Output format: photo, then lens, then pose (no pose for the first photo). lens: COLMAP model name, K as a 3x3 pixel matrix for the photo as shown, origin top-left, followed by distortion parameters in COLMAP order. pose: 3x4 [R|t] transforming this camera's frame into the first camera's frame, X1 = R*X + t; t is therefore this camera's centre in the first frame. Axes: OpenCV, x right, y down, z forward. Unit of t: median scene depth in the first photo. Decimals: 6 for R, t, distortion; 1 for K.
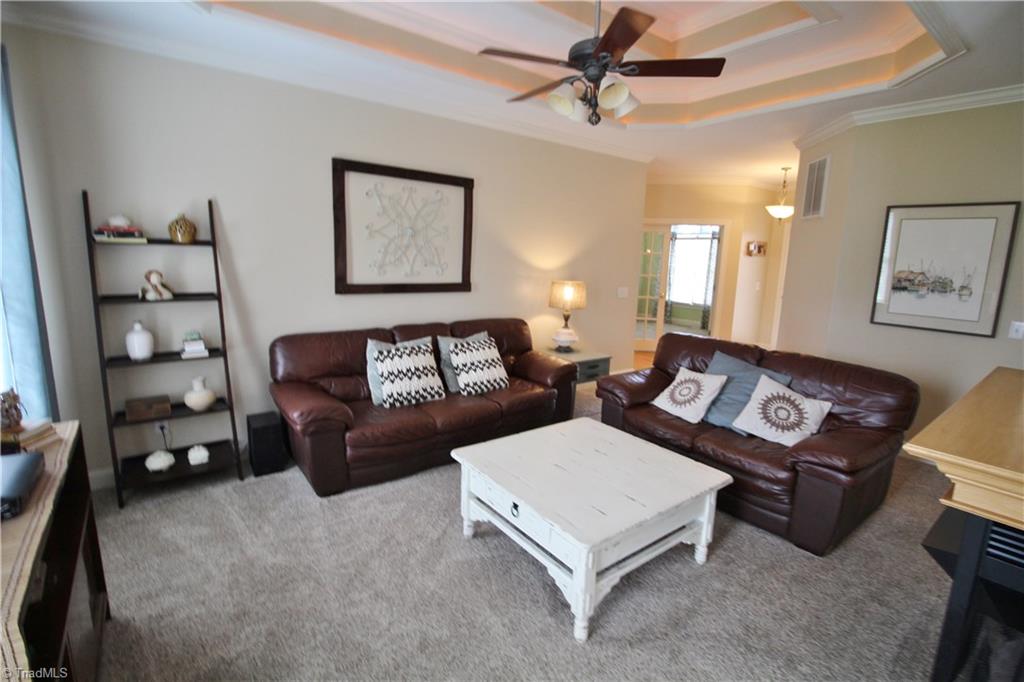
lens RADIAL K [[472.2, 0, 521.8], [0, 472.2, 334.5], [0, 0, 1]] dist [-0.008948, -0.009302]
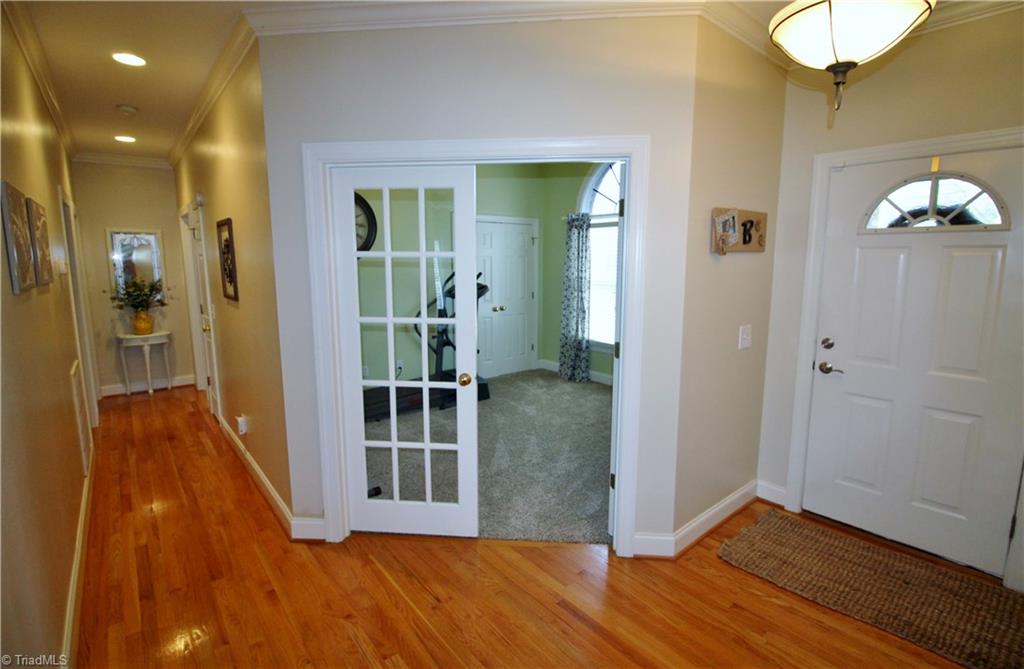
lens RADIAL K [[475.9, 0, 513.7], [0, 475.9, 333.7], [0, 0, 1]] dist [-0.015981, -0.000426]
pose [[0.999395, -0.032843, 0.011437, 0.808795], [0.033027, 0.999320, -0.016372, -0.259304], [-0.010891, 0.016740, 0.999801, 1.610290]]
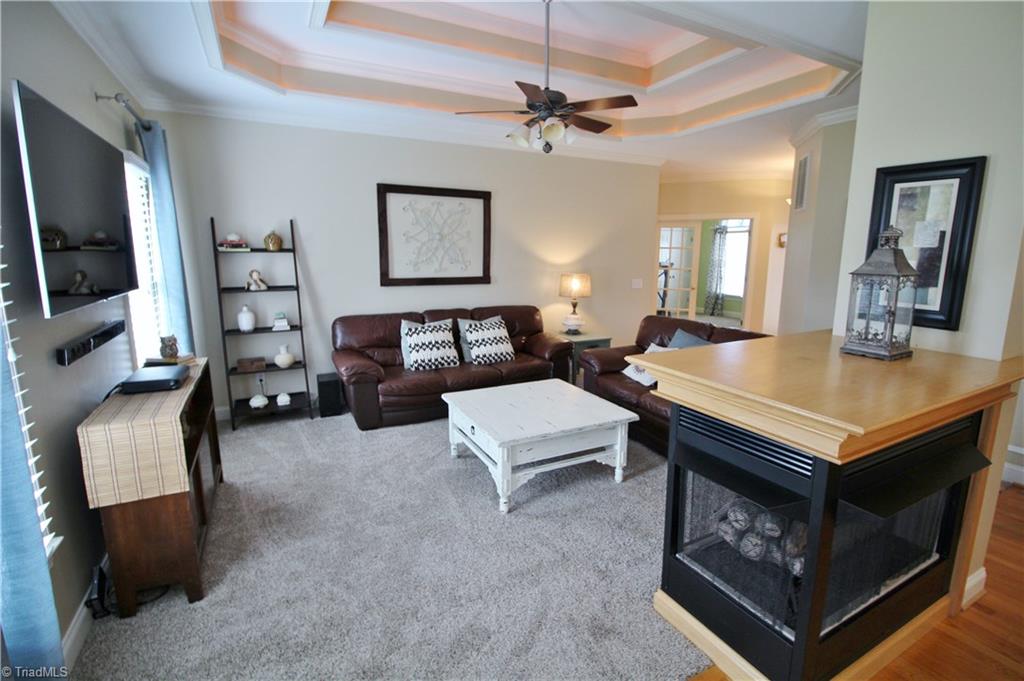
lens RADIAL K [[472.2, 0, 522.3], [0, 472.2, 336.0], [0, 0, 1]] dist [-0.008948, -0.009302]
pose [[0.984208, 0.002993, -0.176990, 0.262996], [-0.002023, 0.999982, 0.005664, 0.052004], [0.177004, -0.005216, 0.984196, -0.264302]]
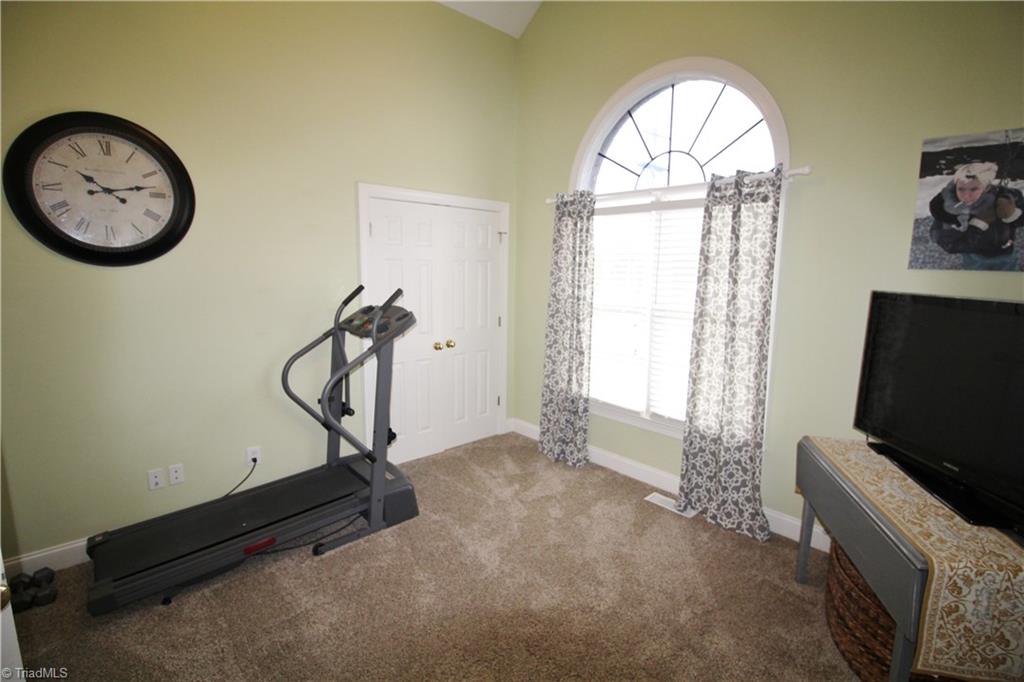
lens RADIAL K [[472.2, 0, 513.1], [0, 472.2, 337.3], [0, 0, 1]] dist [-0.008948, -0.009302]
pose [[0.997489, -0.024005, 0.066629, 0.872311], [0.024996, 0.999588, -0.014088, -0.399969], [-0.066264, 0.015718, 0.997678, 2.386889]]
